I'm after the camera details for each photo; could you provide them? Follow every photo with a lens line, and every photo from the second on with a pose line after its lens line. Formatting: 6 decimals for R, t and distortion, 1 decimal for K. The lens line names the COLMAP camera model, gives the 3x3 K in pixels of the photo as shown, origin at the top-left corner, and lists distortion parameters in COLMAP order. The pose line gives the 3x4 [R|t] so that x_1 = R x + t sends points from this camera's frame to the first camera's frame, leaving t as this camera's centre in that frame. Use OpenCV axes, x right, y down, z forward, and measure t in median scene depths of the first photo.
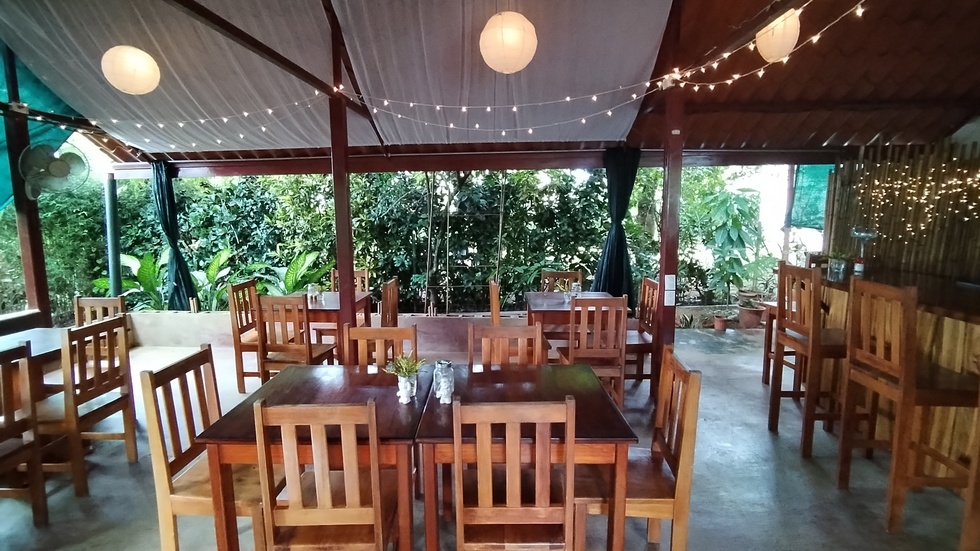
lens RADIAL K [[475.7, 0, 486.8], [0, 475.7, 263.3], [0, 0, 1]] dist [-0.013109, -0.000951]
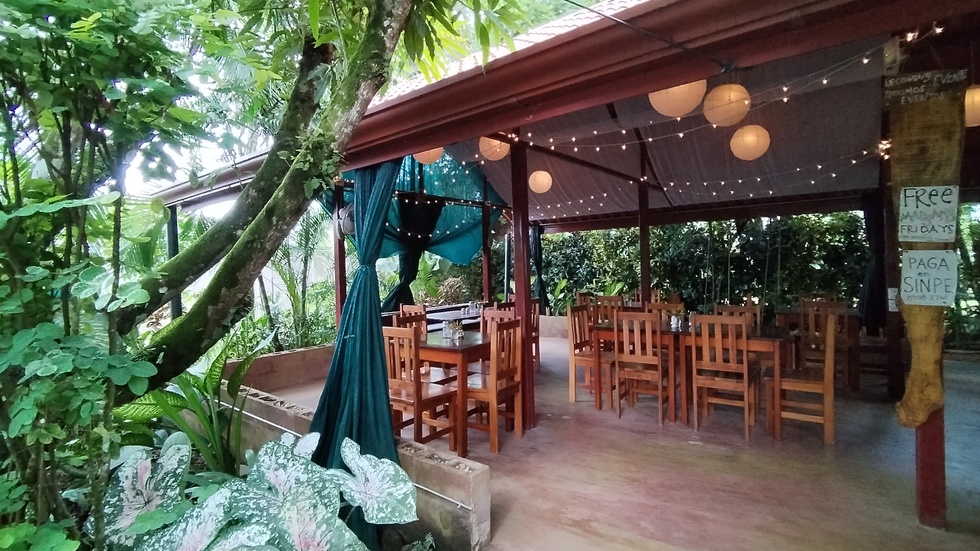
lens RADIAL K [[475.7, 0, 481.1], [0, 475.7, 265.3], [0, 0, 1]] dist [-0.013109, -0.000951]
pose [[0.818601, -0.008639, -0.574298, 0.091313], [-0.051762, 0.994709, -0.088744, 0.062395], [0.572025, 0.102373, 0.813822, -0.336692]]
